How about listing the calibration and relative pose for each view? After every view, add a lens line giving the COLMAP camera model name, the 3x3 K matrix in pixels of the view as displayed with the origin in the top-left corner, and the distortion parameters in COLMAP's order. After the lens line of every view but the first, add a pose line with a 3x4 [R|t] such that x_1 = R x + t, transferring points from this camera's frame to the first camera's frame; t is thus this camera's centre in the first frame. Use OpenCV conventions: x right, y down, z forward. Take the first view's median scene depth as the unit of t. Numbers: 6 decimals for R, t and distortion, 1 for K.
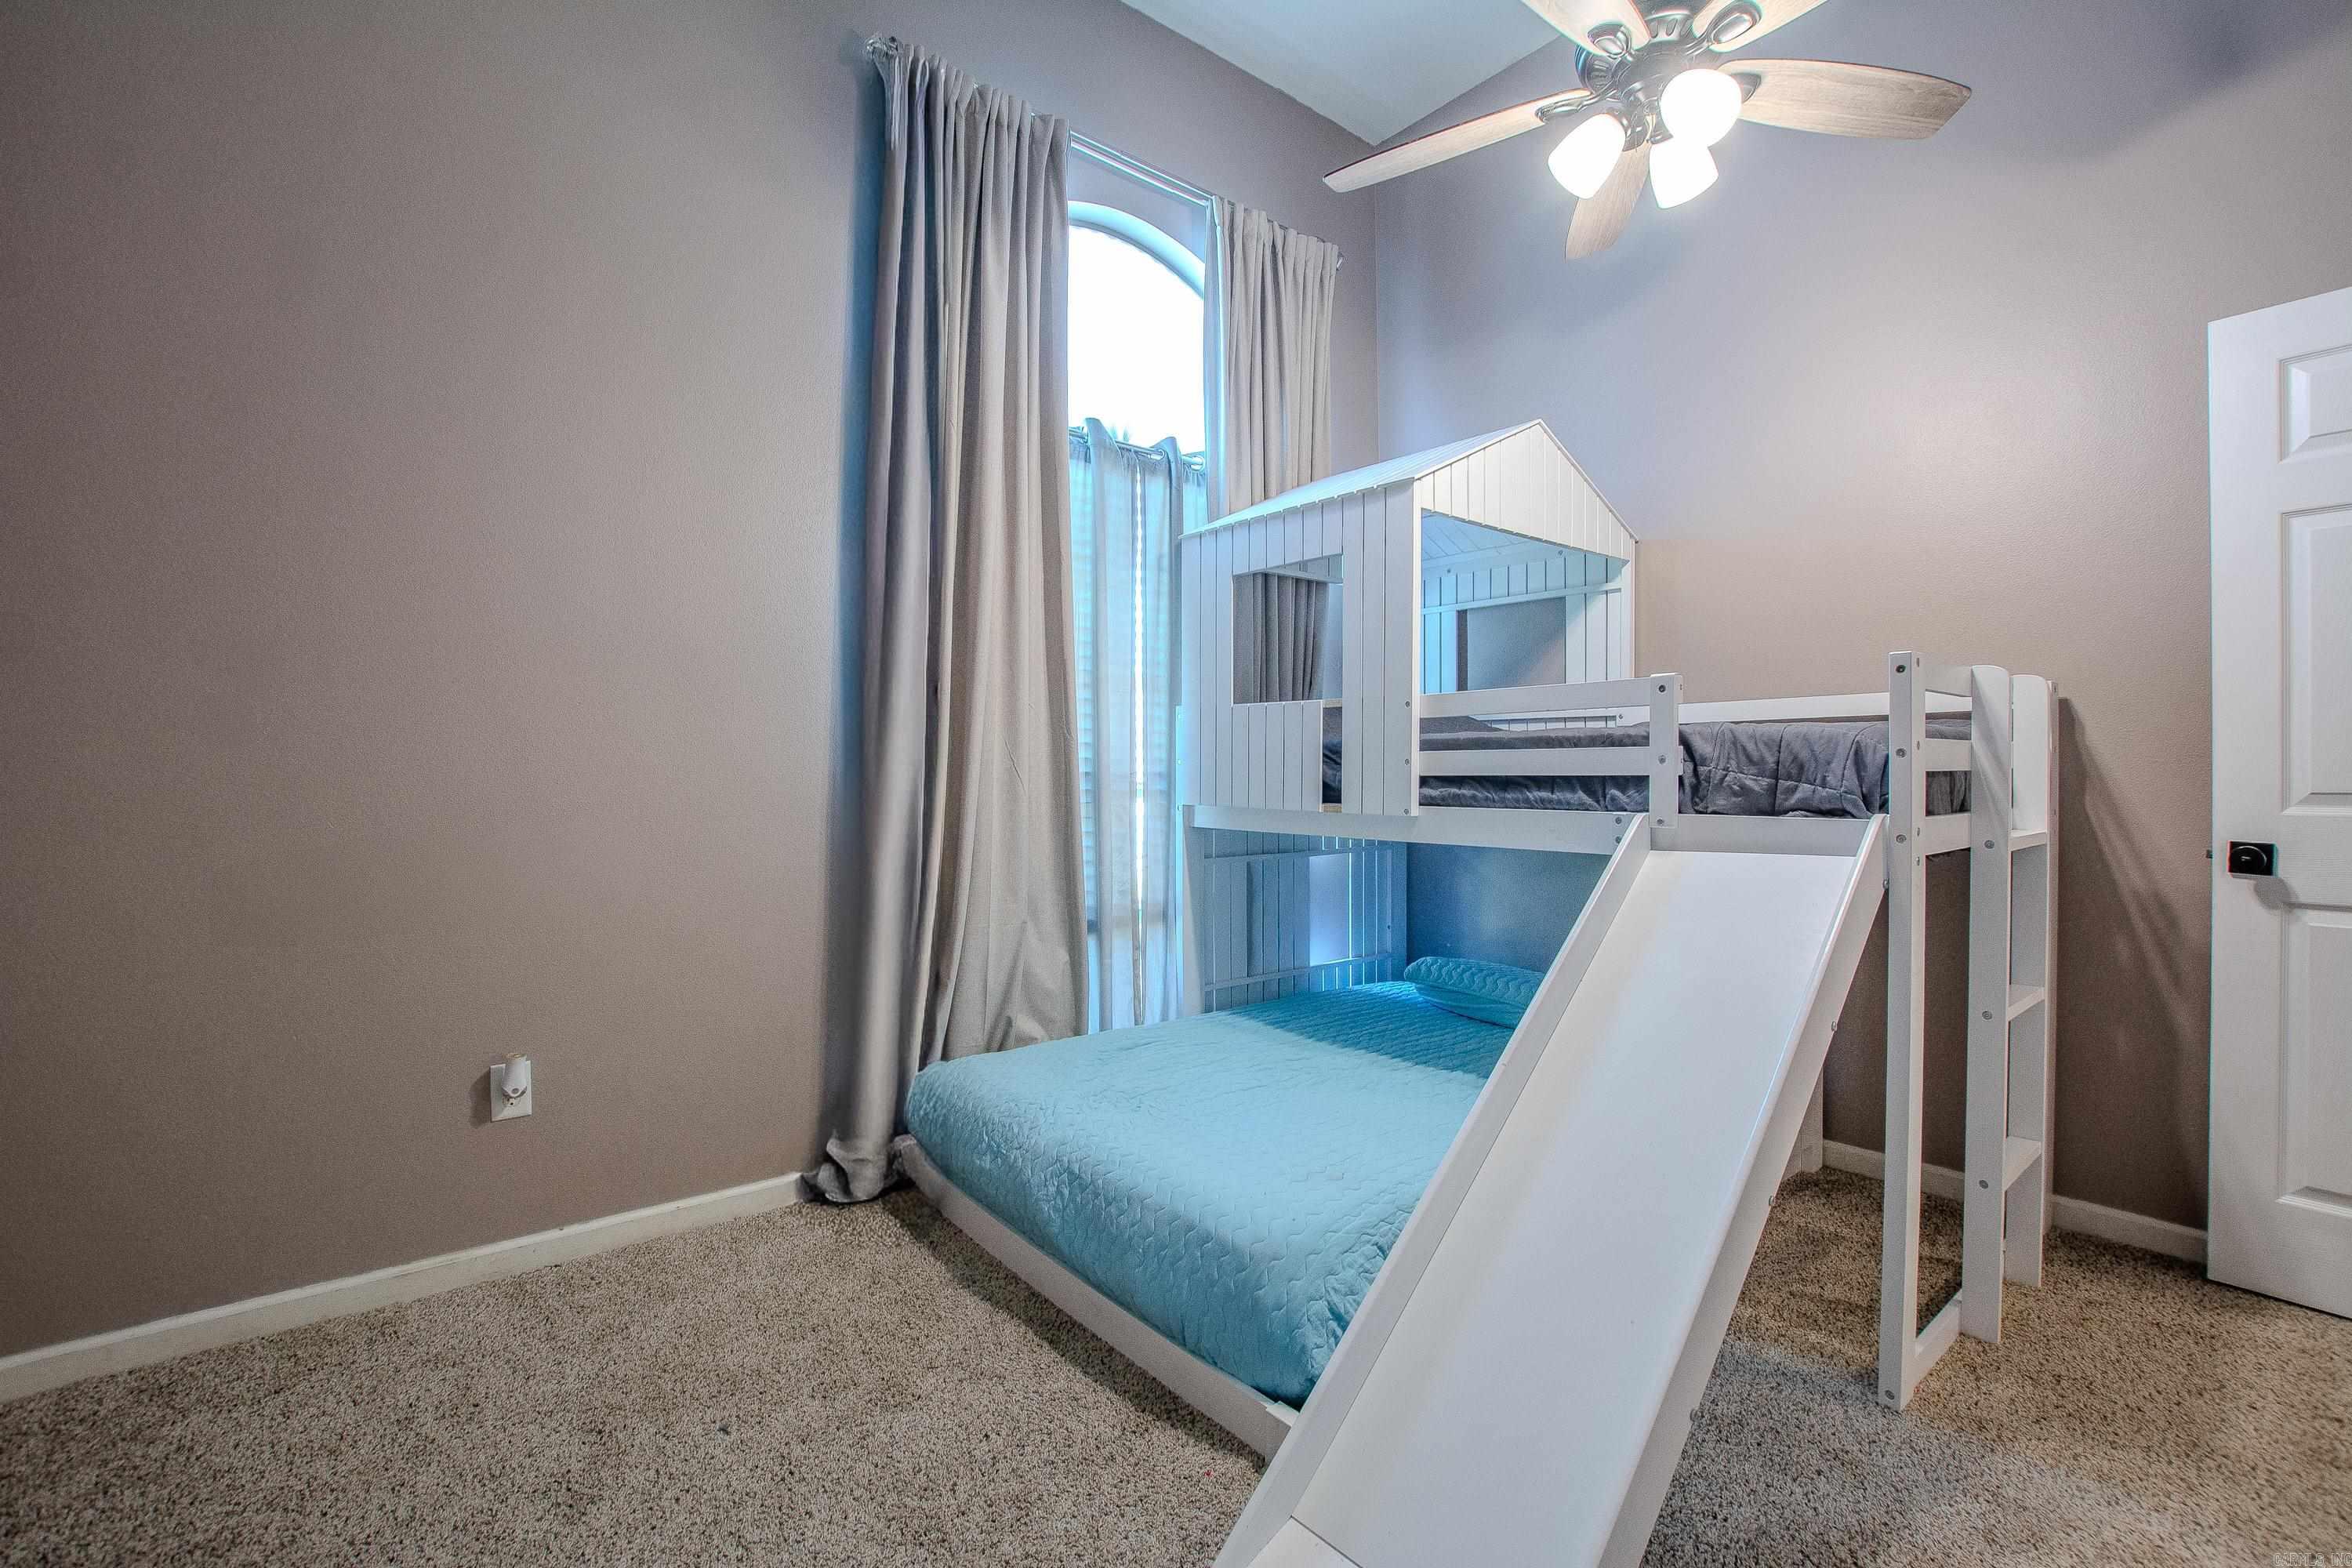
lens RADIAL K [[1024.7, 0, 1183.5], [0, 1024.7, 775.5], [0, 0, 1]] dist [-0.006504, -0.000942]
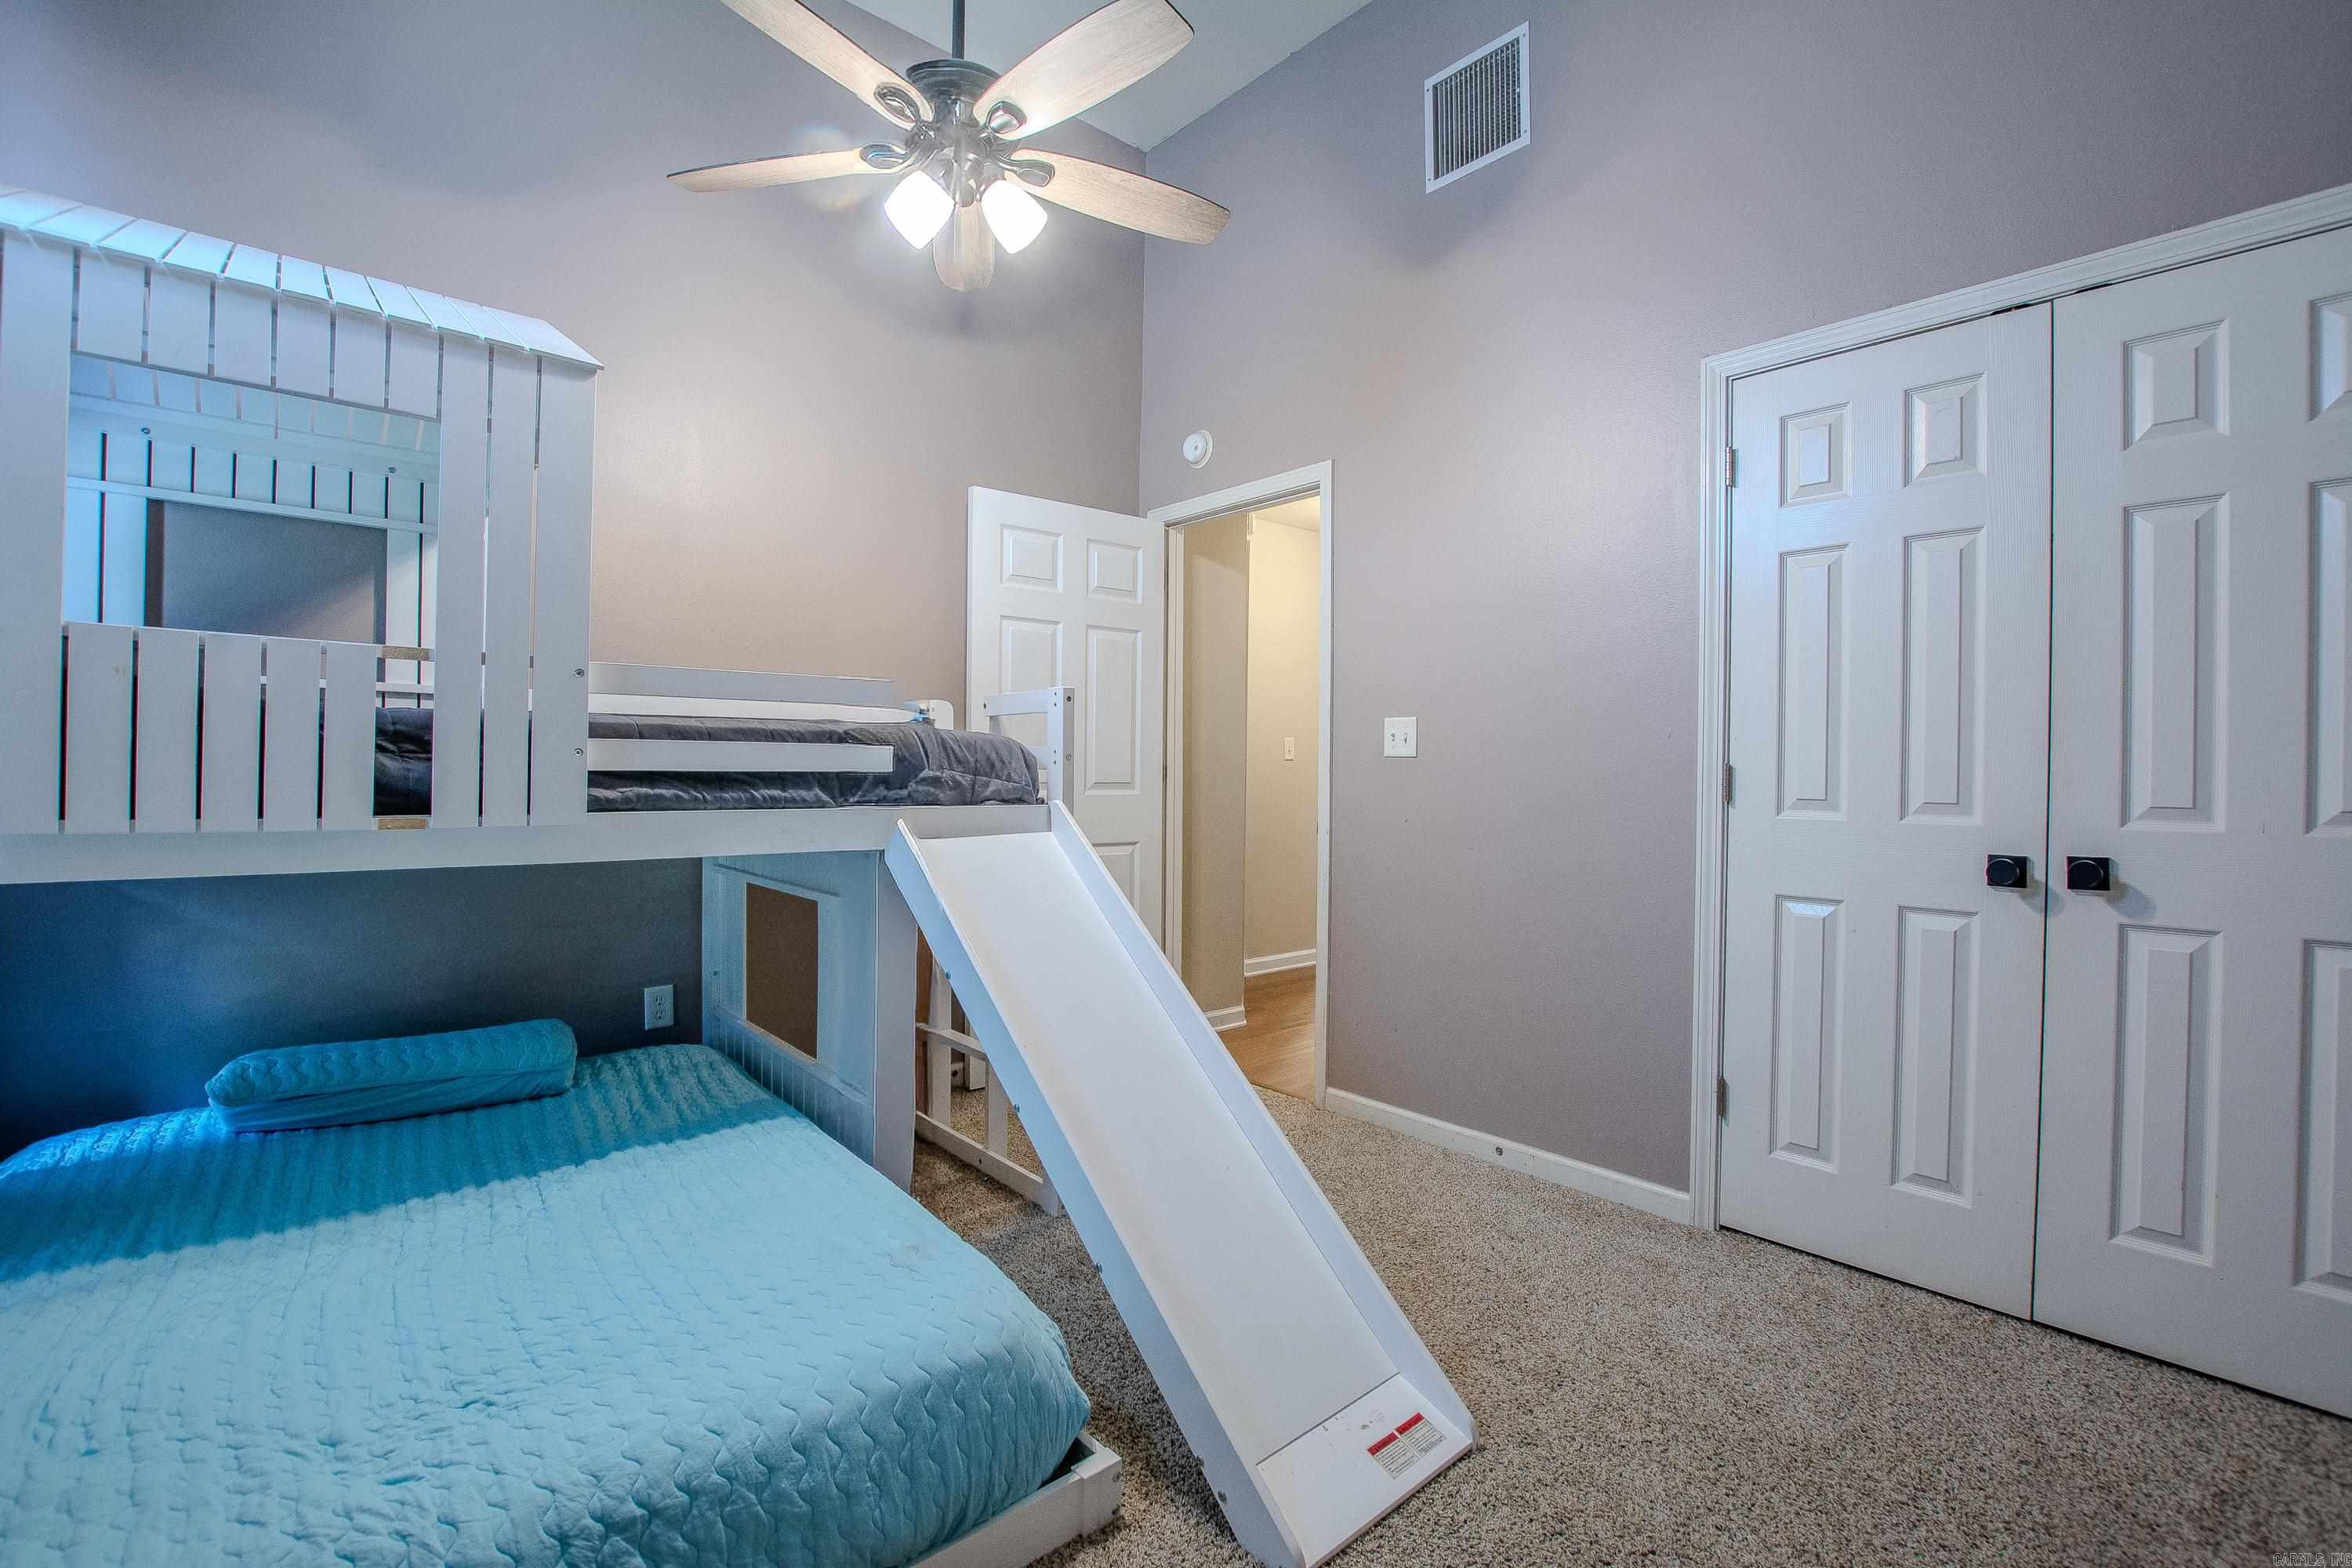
lens RADIAL K [[1024.7, 0, 1183.8], [0, 1024.7, 774.1], [0, 0, 1]] dist [-0.006504, -0.000942]
pose [[-0.006723, -0.002426, 0.999974, -0.550890], [-0.005429, 0.999982, 0.002389, -0.002062], [-0.999963, -0.005413, -0.006736, 0.621212]]
